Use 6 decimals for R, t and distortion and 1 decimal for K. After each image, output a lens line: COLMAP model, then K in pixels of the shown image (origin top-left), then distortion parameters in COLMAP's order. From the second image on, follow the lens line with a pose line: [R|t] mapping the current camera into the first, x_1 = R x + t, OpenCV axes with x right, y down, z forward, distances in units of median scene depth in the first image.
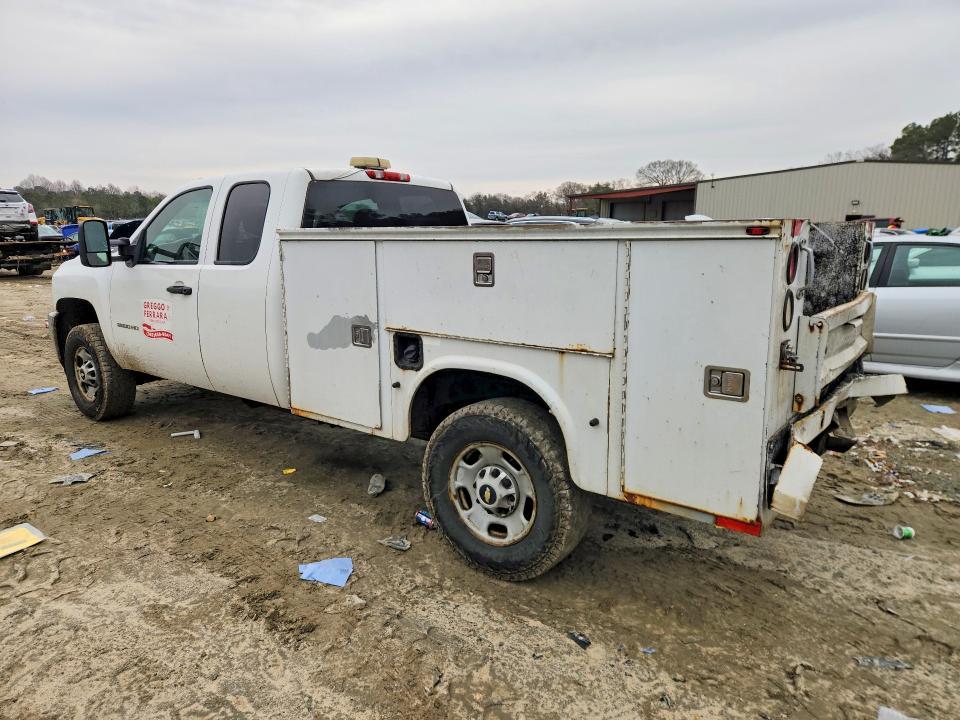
lens RADIAL K [[737.8, 0, 467.9], [0, 737.8, 356.0], [0, 0, 1]] dist [0.009673, 0.003972]
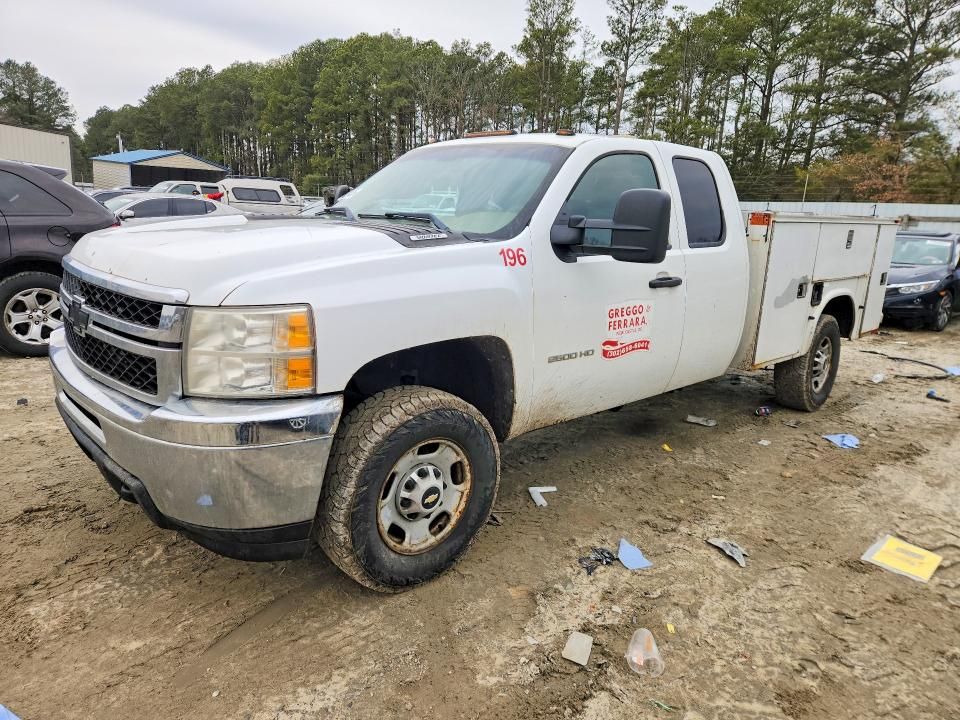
lens RADIAL K [[737.8, 0, 467.9], [0, 737.8, 356.0], [0, 0, 1]] dist [0.009673, 0.003972]
pose [[0.044561, -0.187496, 0.981254, -1.279820], [0.118841, 0.976250, 0.181143, -0.194029], [-0.991913, 0.108541, 0.065785, 1.236494]]
